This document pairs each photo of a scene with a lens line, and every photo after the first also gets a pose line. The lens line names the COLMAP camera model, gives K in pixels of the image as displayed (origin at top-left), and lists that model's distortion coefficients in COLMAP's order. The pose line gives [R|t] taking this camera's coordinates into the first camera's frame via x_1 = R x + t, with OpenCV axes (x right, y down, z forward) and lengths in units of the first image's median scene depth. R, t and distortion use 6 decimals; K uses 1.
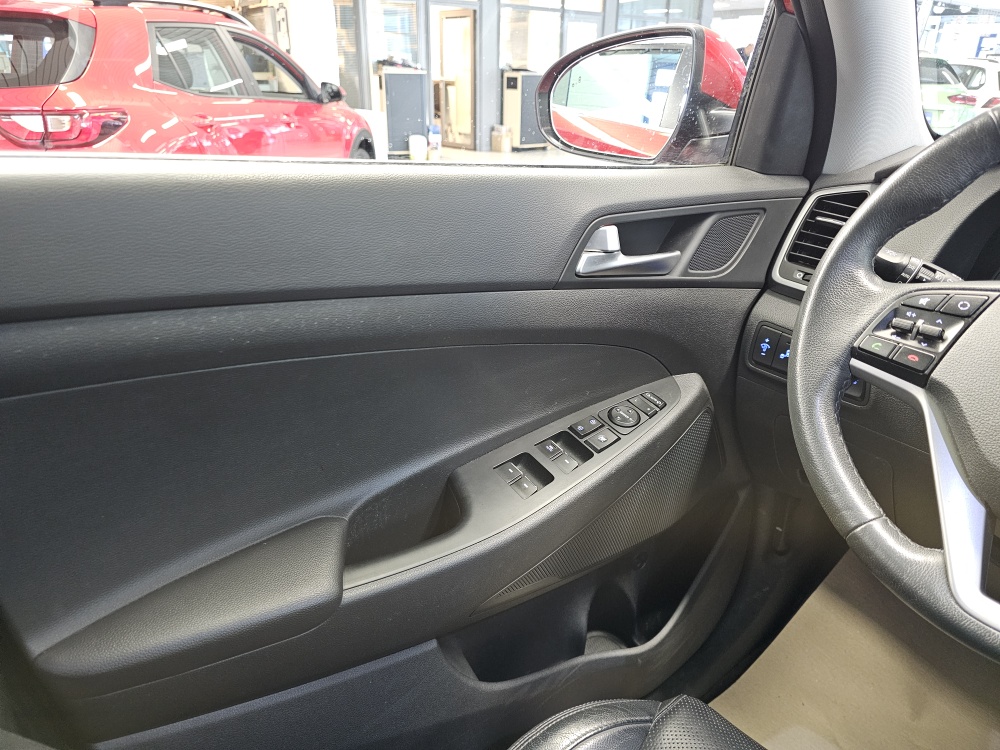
lens RADIAL K [[678.7, 0, 497.9], [0, 678.7, 370.2], [0, 0, 1]] dist [0.055672, -0.067578]
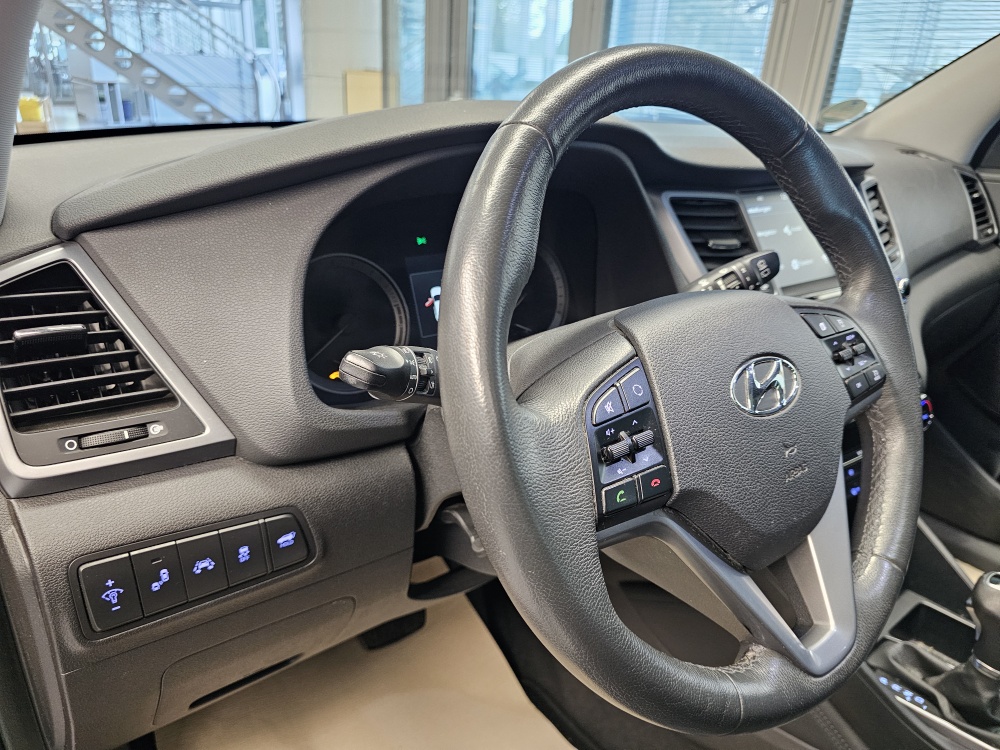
lens RADIAL K [[678.7, 0, 497.9], [0, 678.7, 370.2], [0, 0, 1]] dist [0.055672, -0.067578]
pose [[0.012740, -0.408940, 0.912472, 0.003280], [0.351161, 0.856251, 0.378840, -0.278177], [-0.936228, 0.315598, 0.154512, 0.632263]]
